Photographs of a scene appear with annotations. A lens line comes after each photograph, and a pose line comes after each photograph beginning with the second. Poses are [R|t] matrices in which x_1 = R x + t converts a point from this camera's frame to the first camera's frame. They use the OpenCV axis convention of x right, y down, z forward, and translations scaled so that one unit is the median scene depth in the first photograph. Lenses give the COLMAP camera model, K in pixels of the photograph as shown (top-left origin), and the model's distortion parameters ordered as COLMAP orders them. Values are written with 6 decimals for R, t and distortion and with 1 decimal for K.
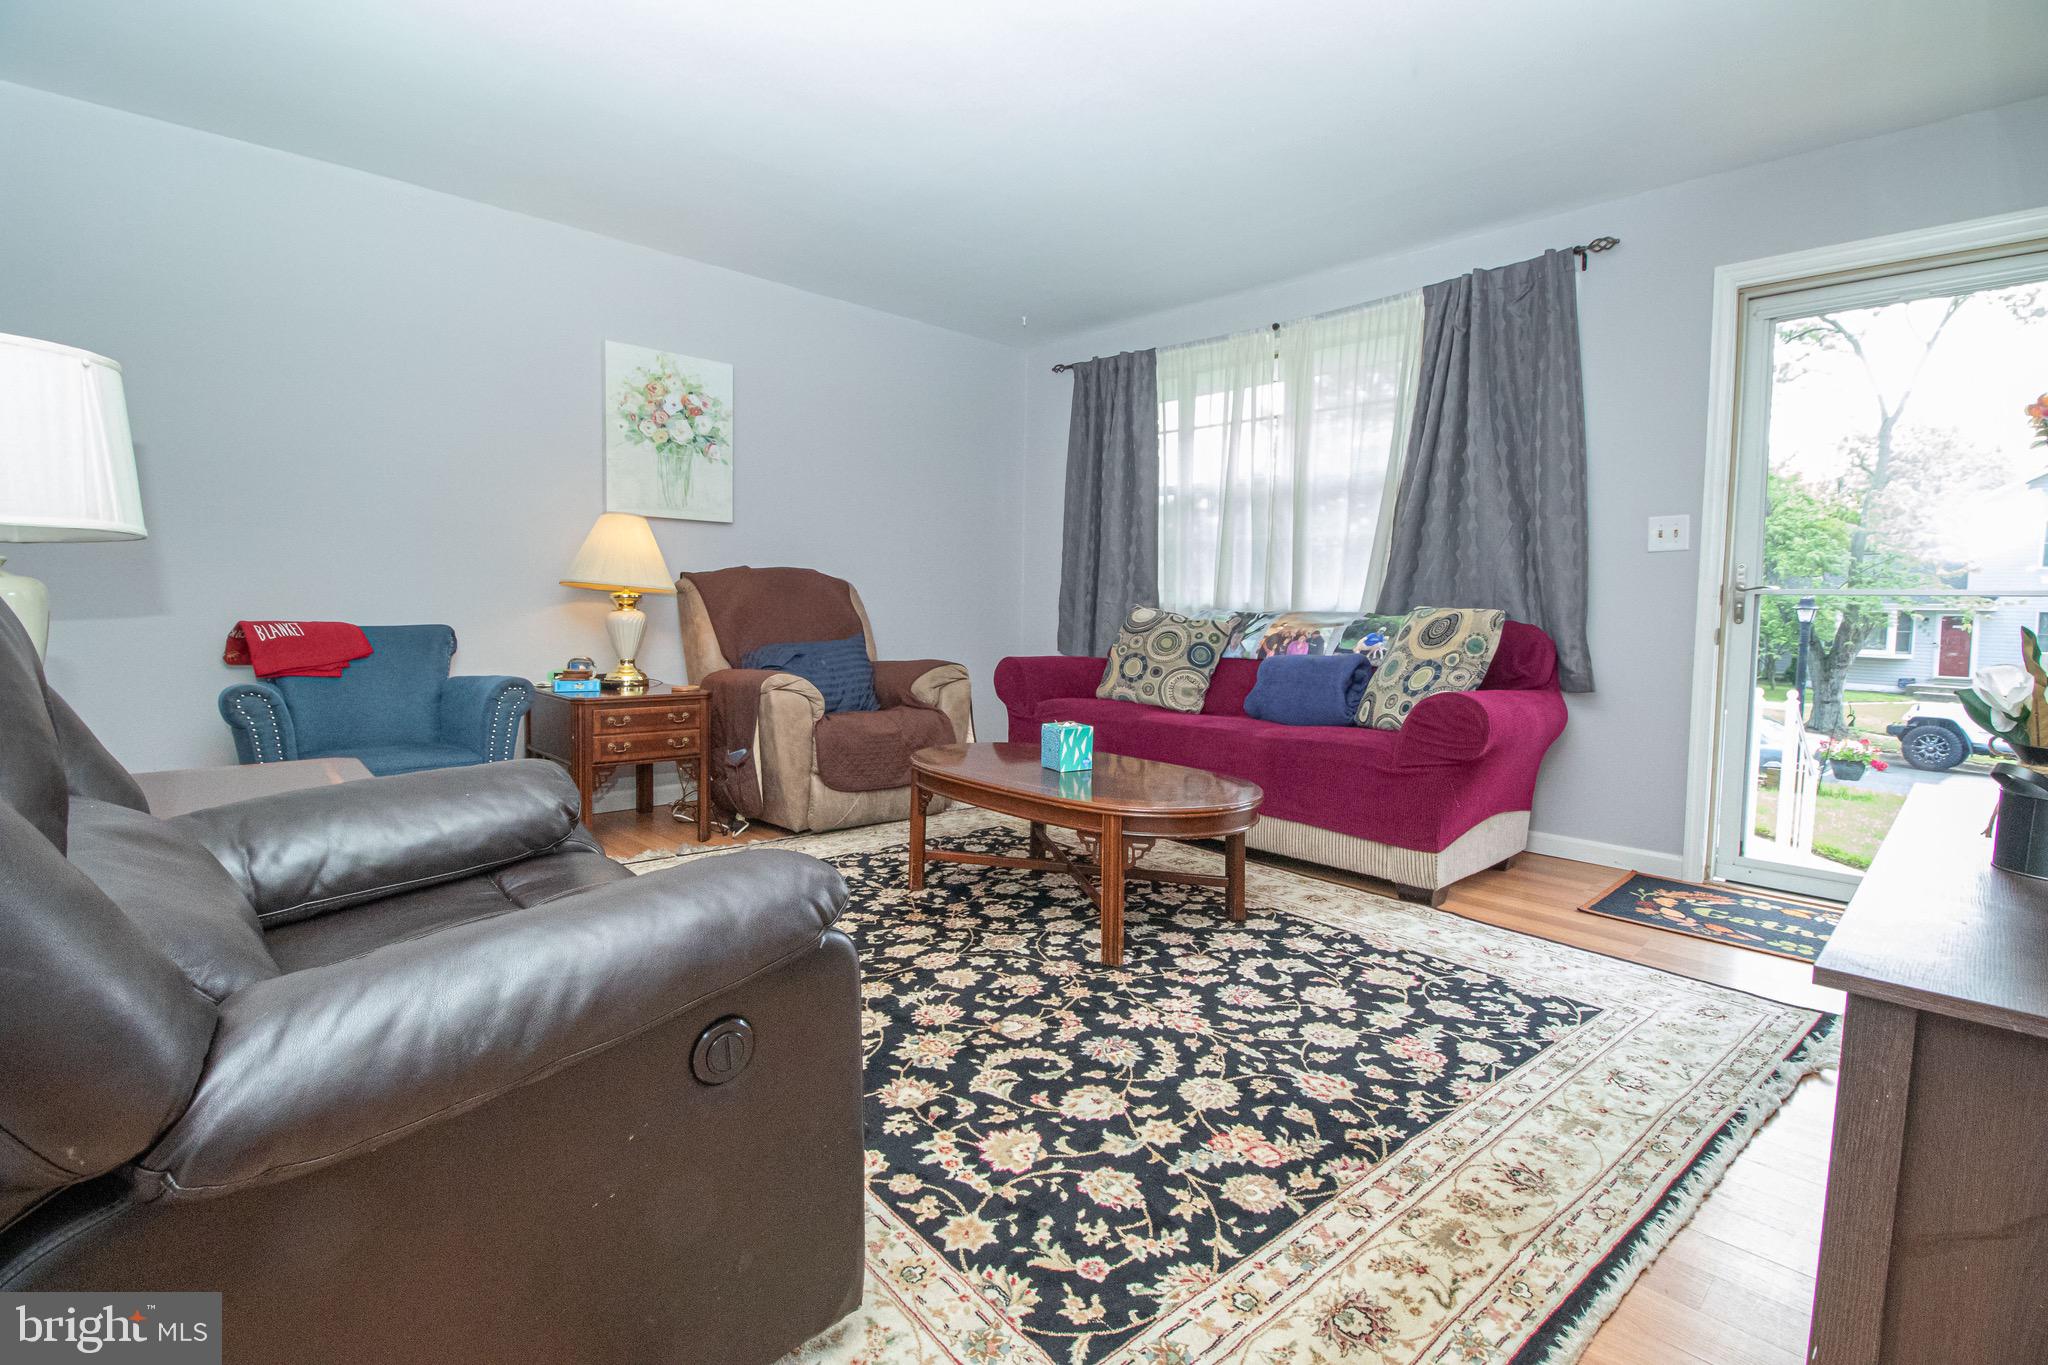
lens RADIAL K [[991.1, 0, 1042.4], [0, 991.1, 674.7], [0, 0, 1]] dist [-0.011297, -0.002638]
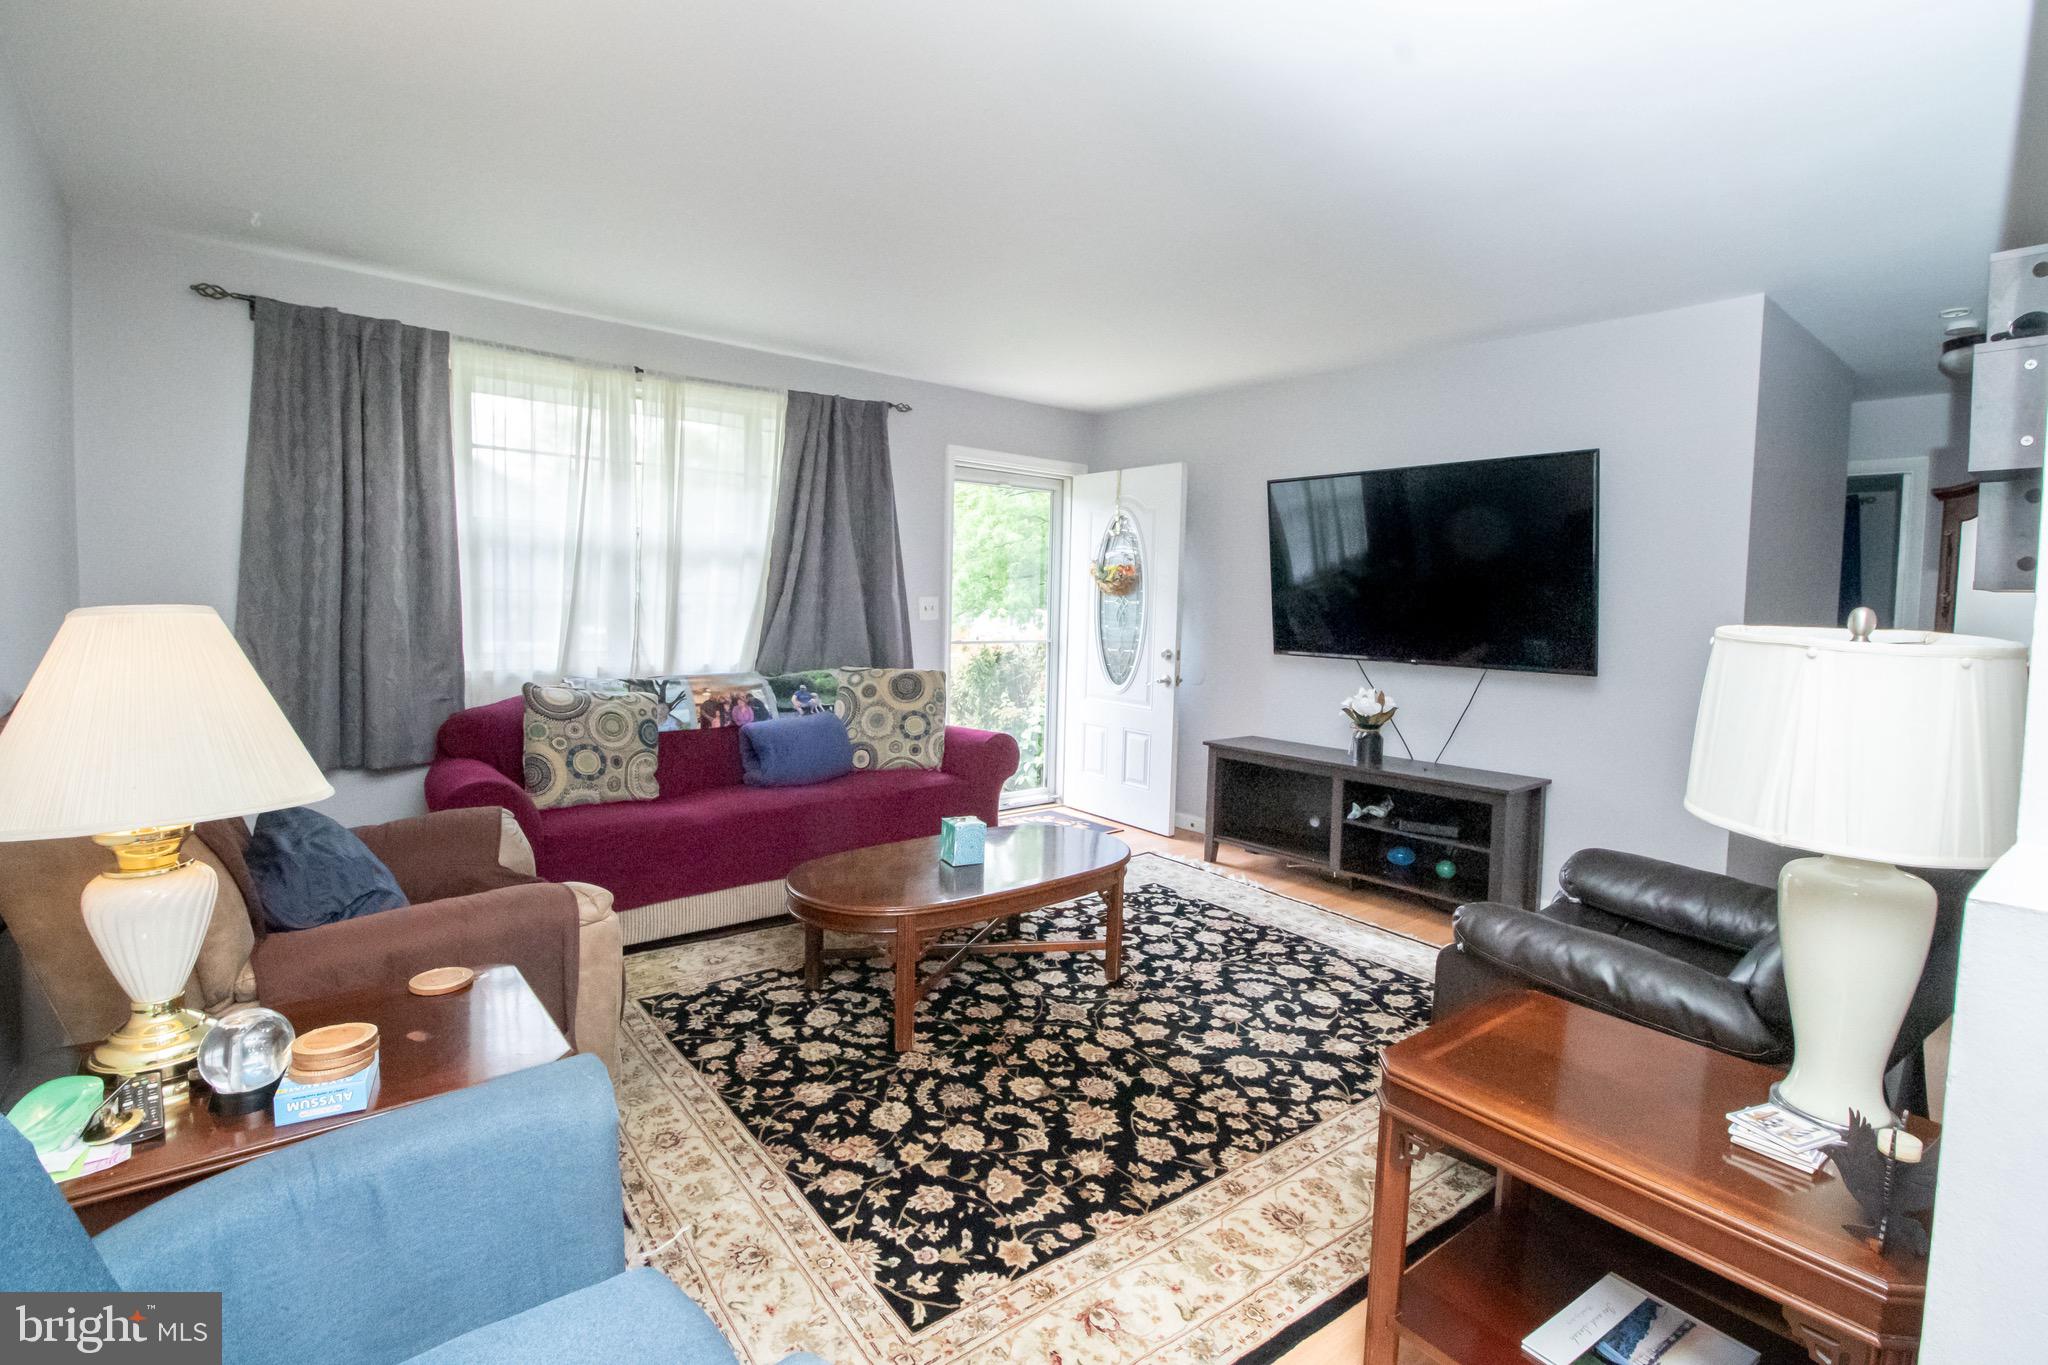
lens RADIAL K [[991.1, 0, 1040.9], [0, 991.1, 683.4], [0, 0, 1]] dist [-0.011297, -0.002638]
pose [[0.019244, -0.111974, 0.993525, -1.333794], [0.040822, 0.992968, 0.111120, -0.279247], [-0.998981, 0.038419, 0.023679, 1.156816]]
